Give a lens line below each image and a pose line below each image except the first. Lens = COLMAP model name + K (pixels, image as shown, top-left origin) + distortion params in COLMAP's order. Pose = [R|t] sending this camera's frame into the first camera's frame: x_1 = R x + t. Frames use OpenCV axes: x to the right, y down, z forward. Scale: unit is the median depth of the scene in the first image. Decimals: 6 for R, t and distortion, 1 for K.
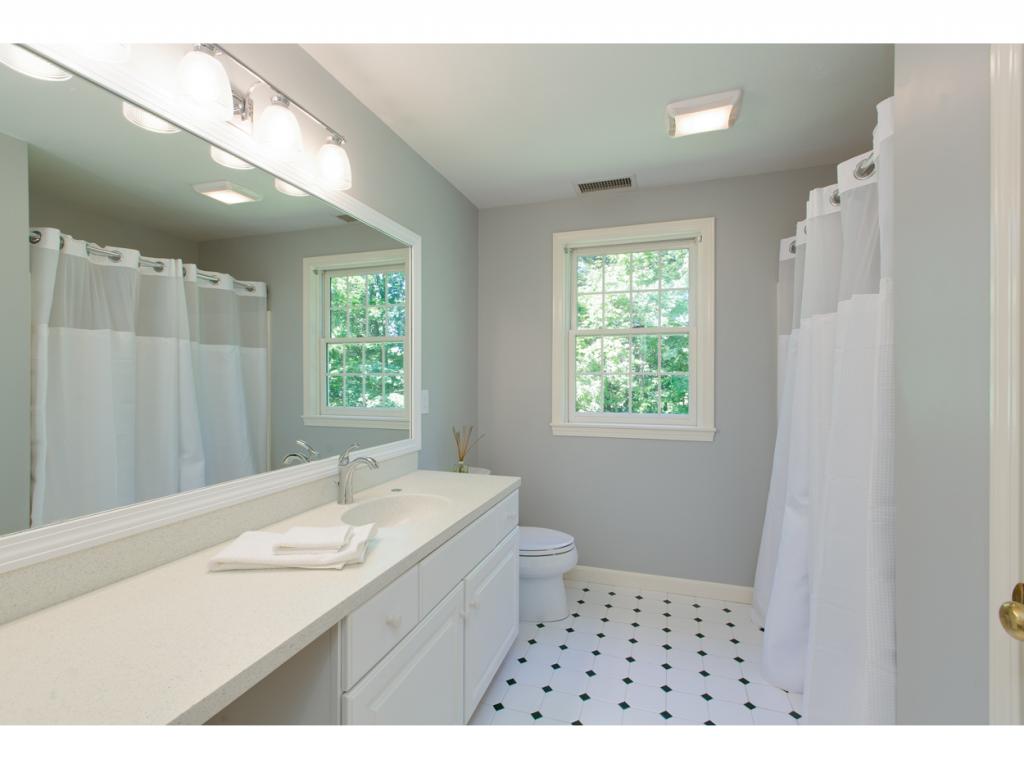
lens RADIAL K [[471.1, 0, 511.5], [0, 471.1, 380.3], [0, 0, 1]] dist [0.008978, 0.000120]
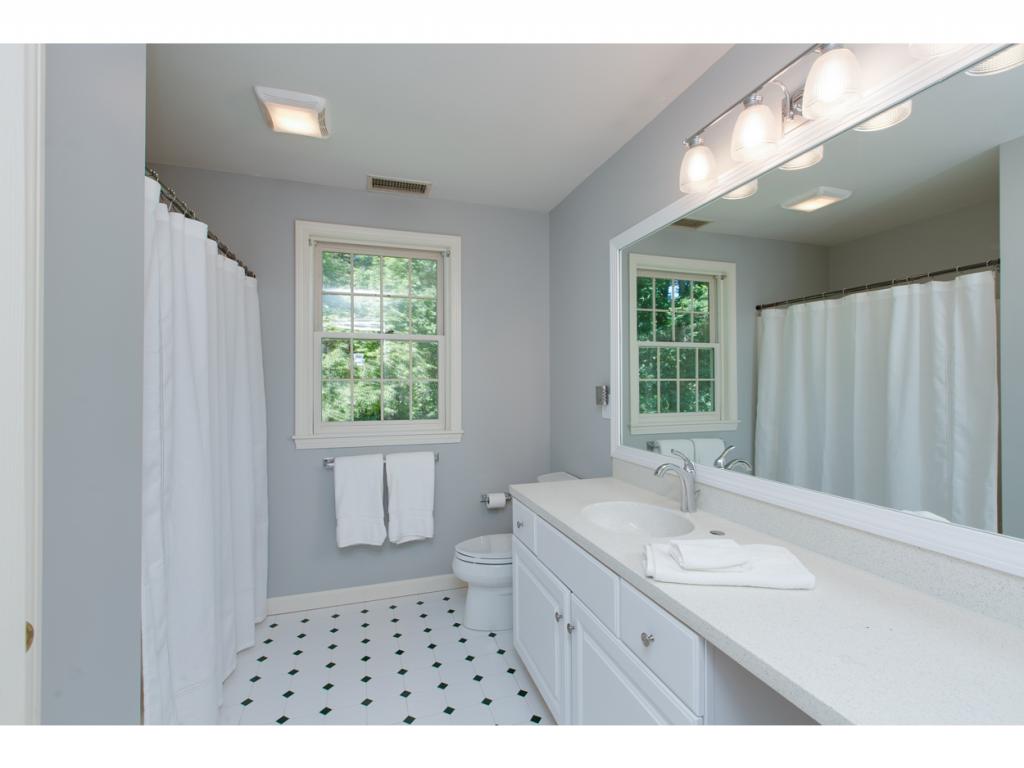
lens RADIAL K [[474.6, 0, 515.0], [0, 474.6, 379.5], [0, 0, 1]] dist [0.034652, 0.000237]
pose [[0.805589, 0.000298, 0.592474, -0.120466], [0.008126, 0.999900, -0.011553, -0.000152], [-0.592419, 0.014122, 0.805506, 0.040710]]
